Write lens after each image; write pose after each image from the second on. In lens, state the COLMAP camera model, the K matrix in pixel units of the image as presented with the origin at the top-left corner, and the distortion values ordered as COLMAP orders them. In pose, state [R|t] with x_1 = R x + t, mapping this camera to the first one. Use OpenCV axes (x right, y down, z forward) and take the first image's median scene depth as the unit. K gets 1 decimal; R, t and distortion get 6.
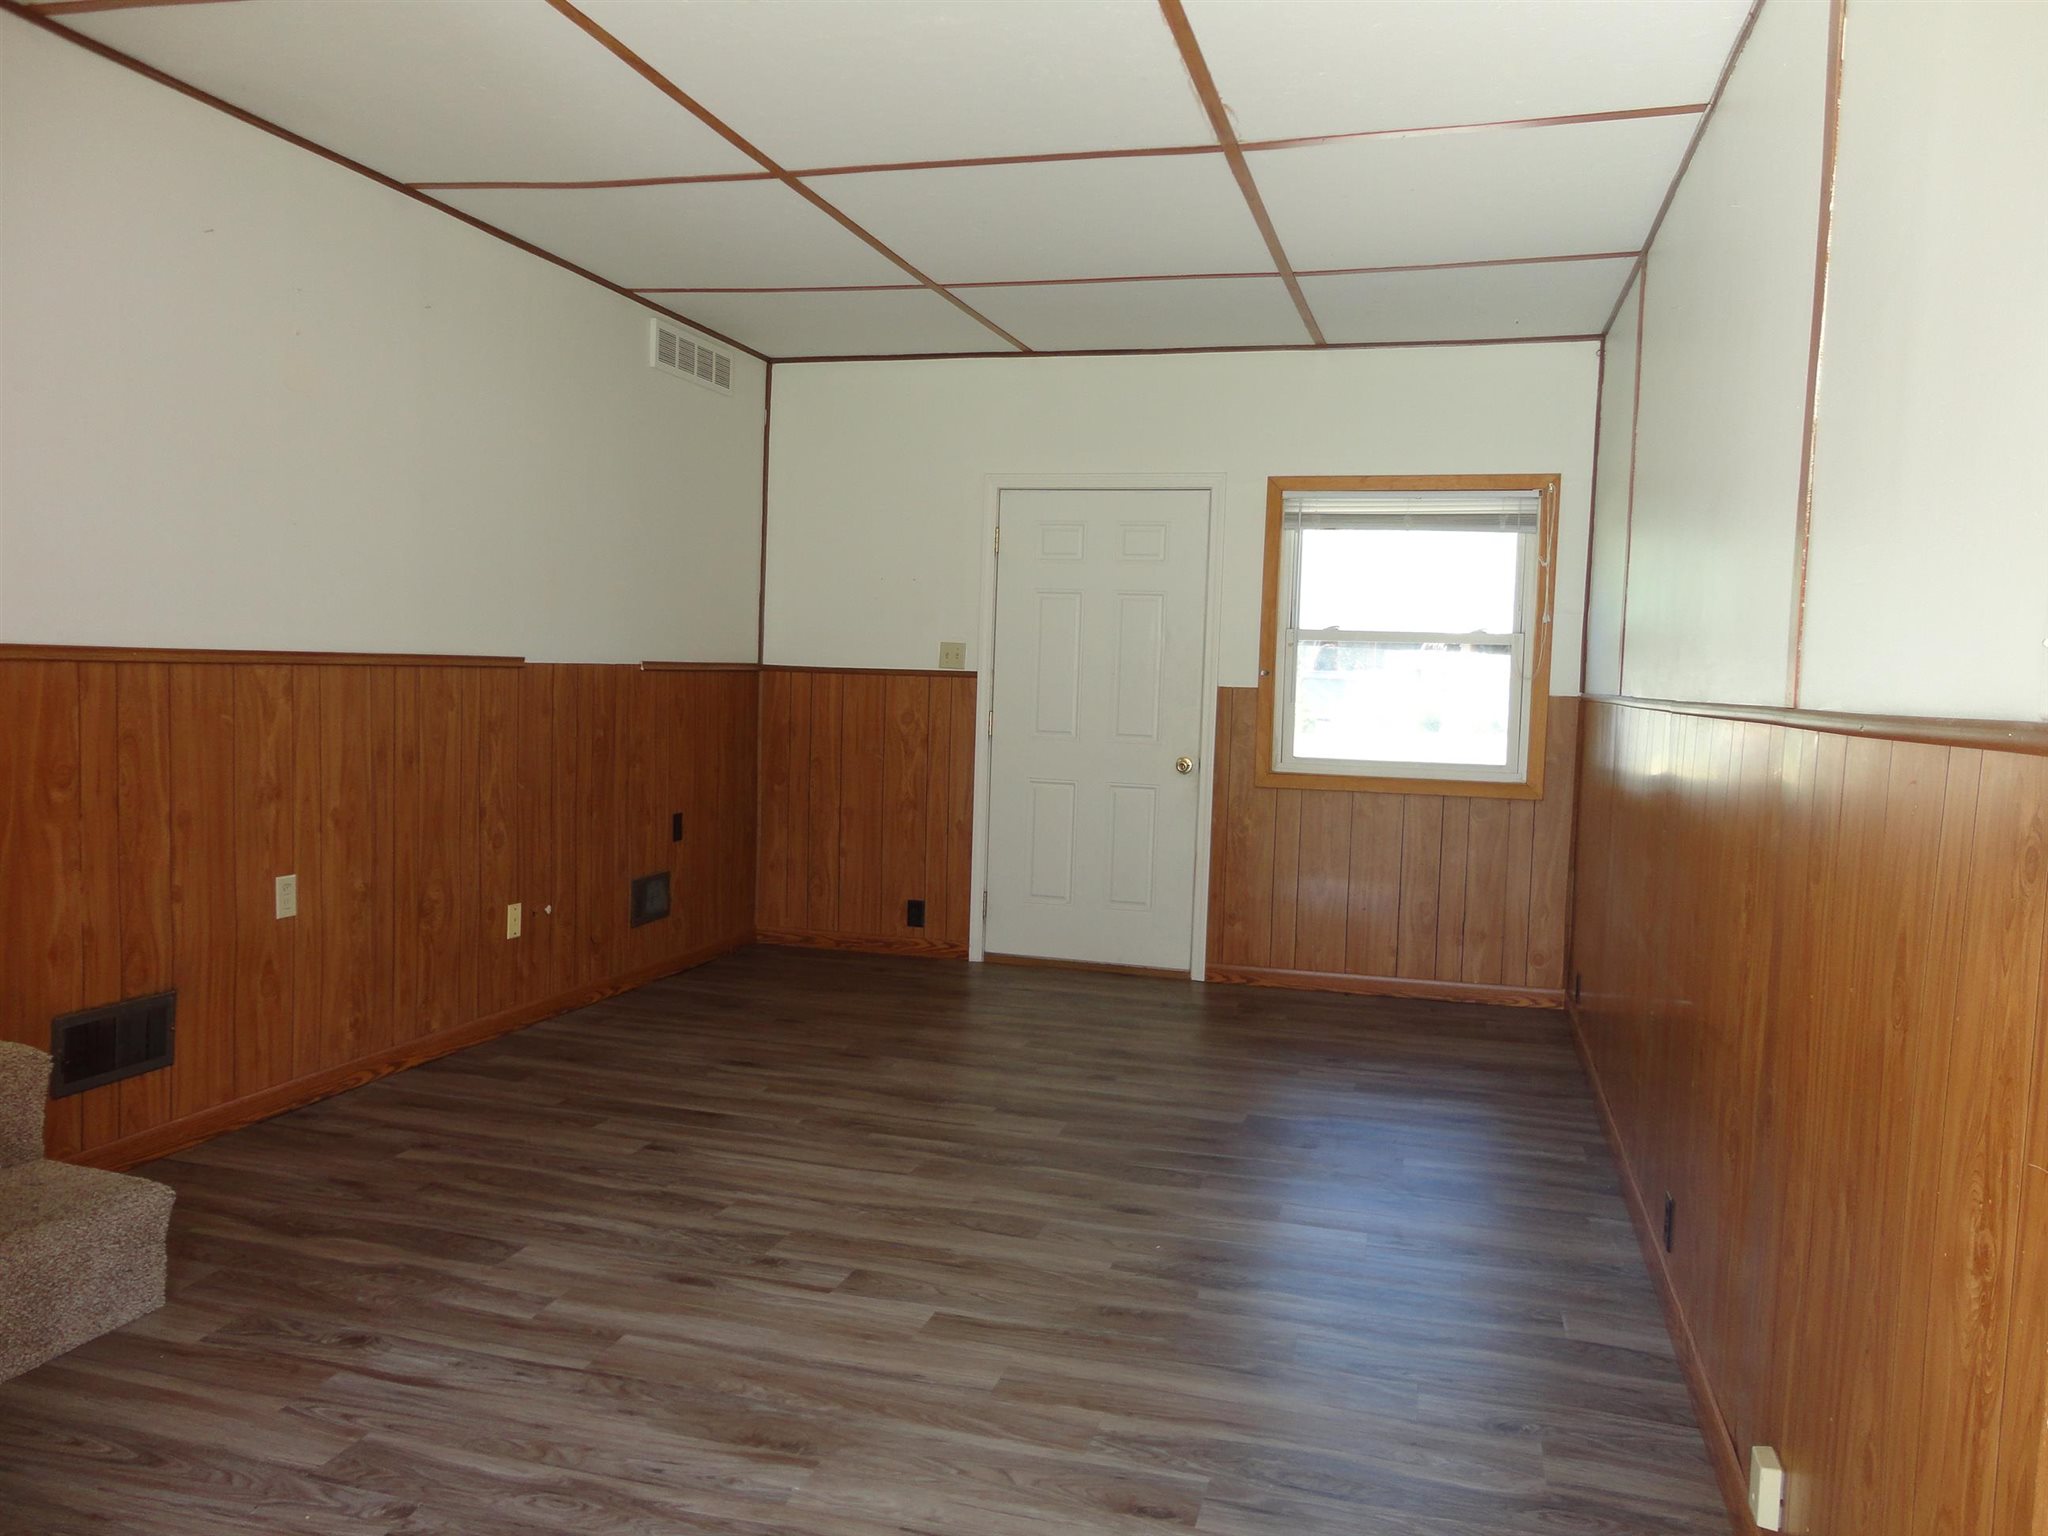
lens RADIAL K [[1497.7, 0, 1029.0], [0, 1497.7, 761.8], [0, 0, 1]] dist [-0.006432, 0.002337]
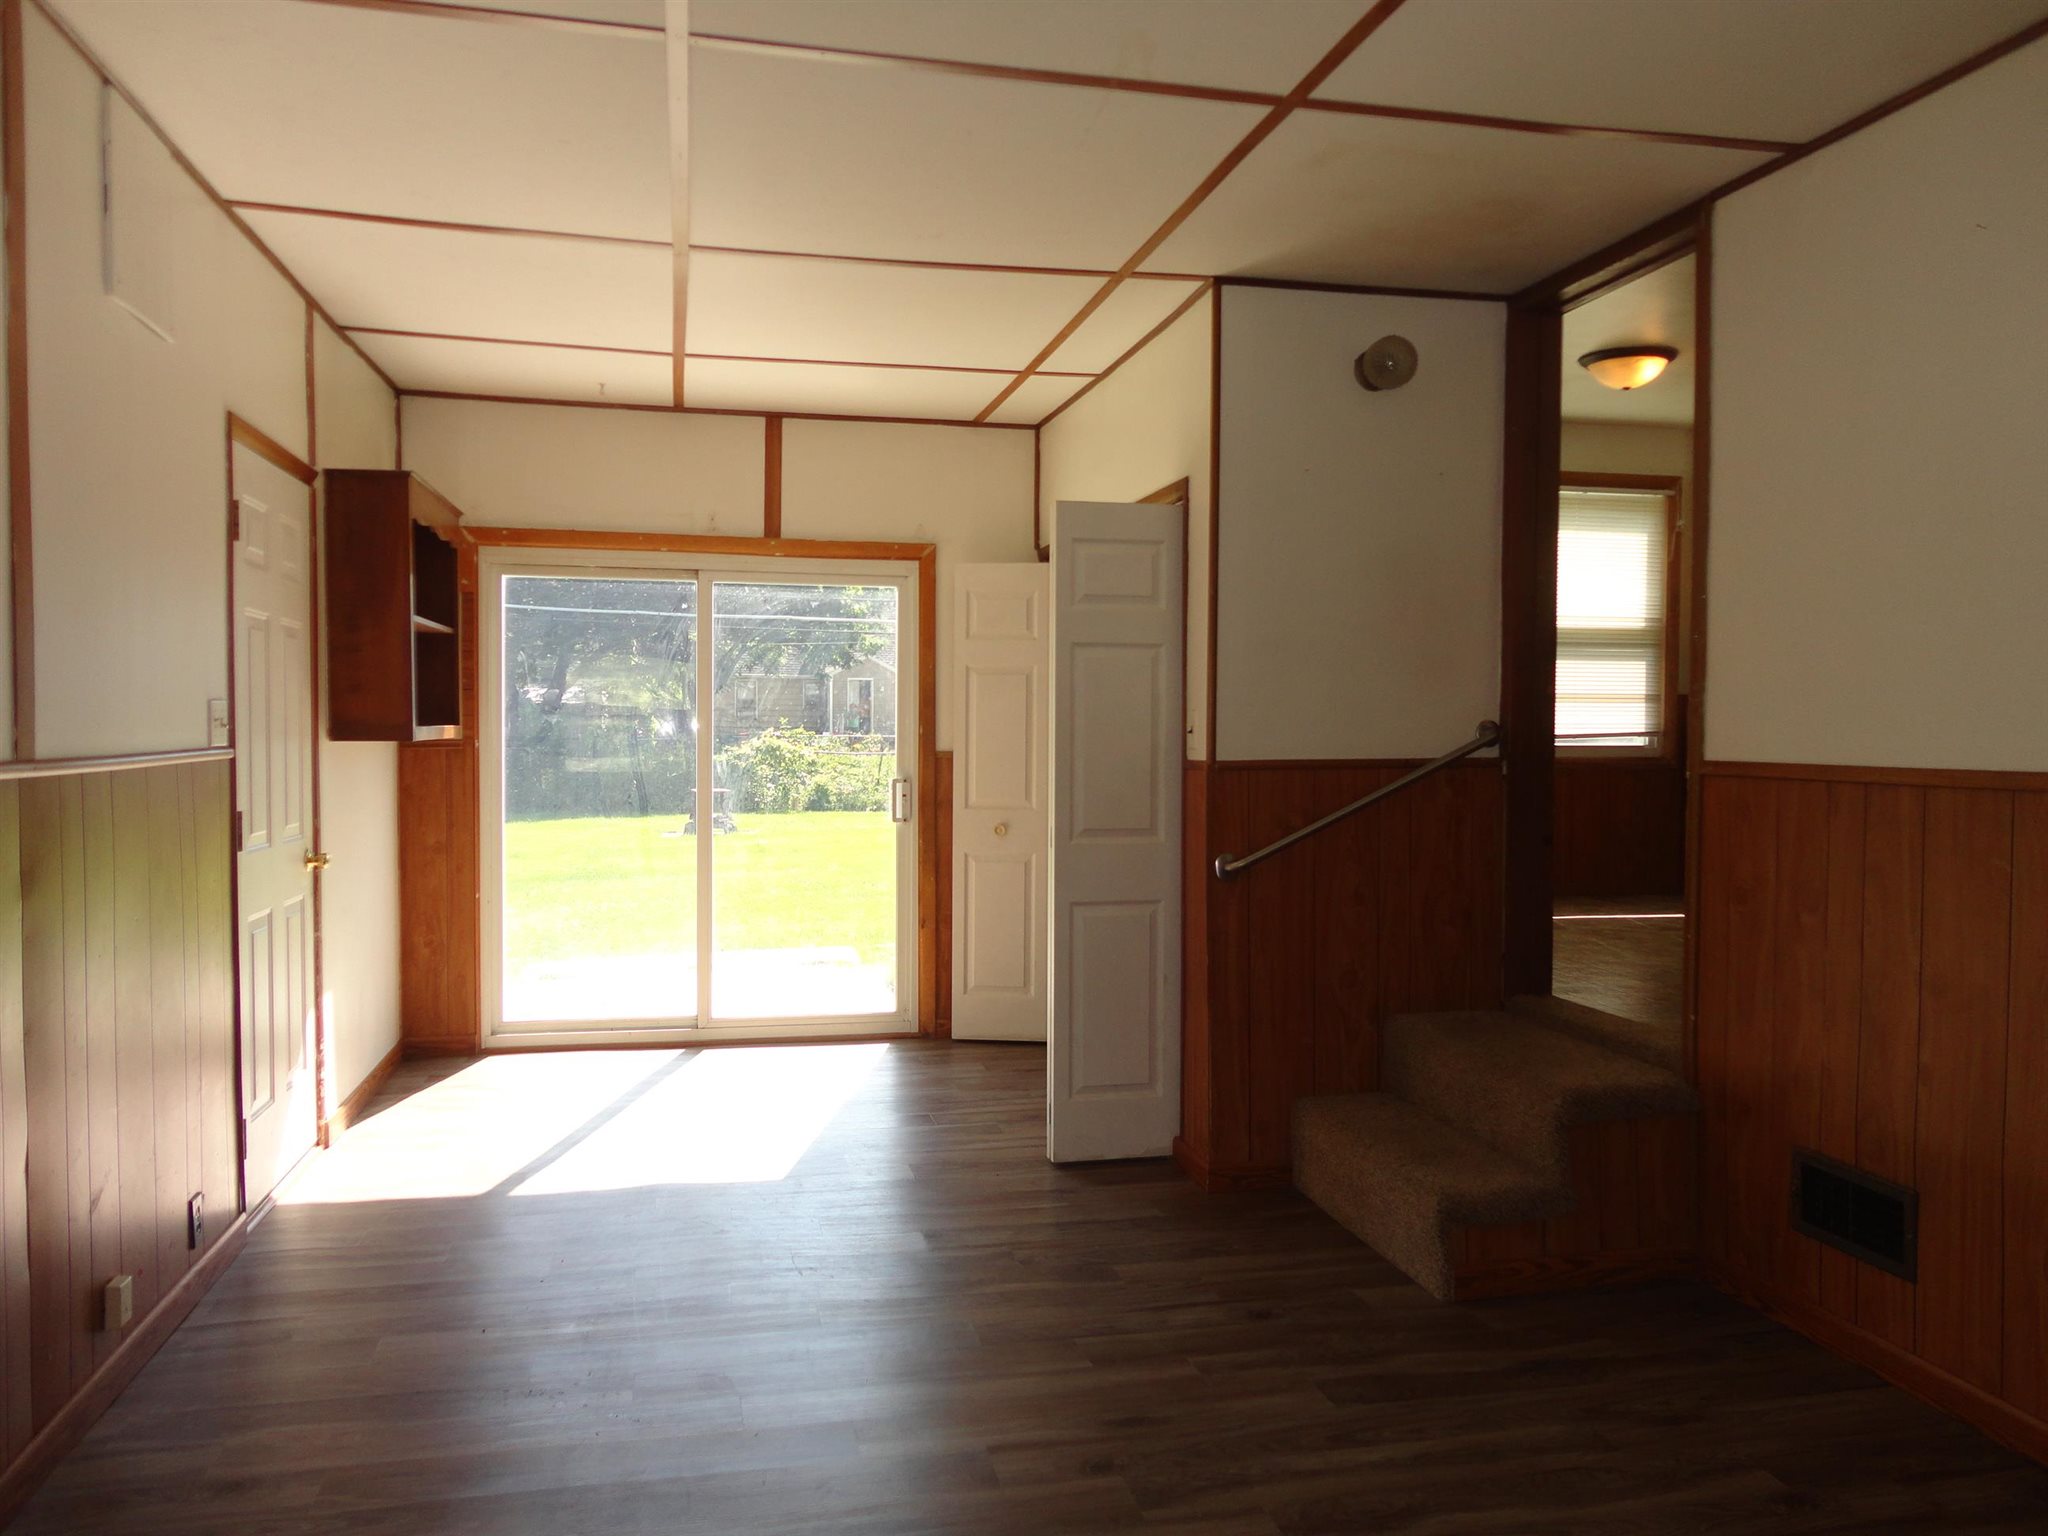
lens RADIAL K [[1497.7, 0, 1023.7], [0, 1497.7, 772.0], [0, 0, 1]] dist [-0.006432, 0.002337]
pose [[-0.882193, -0.021838, -0.470382, 0.258811], [-0.059591, 0.996070, 0.065519, -0.106028], [0.467103, 0.085831, -0.880027, 1.604712]]
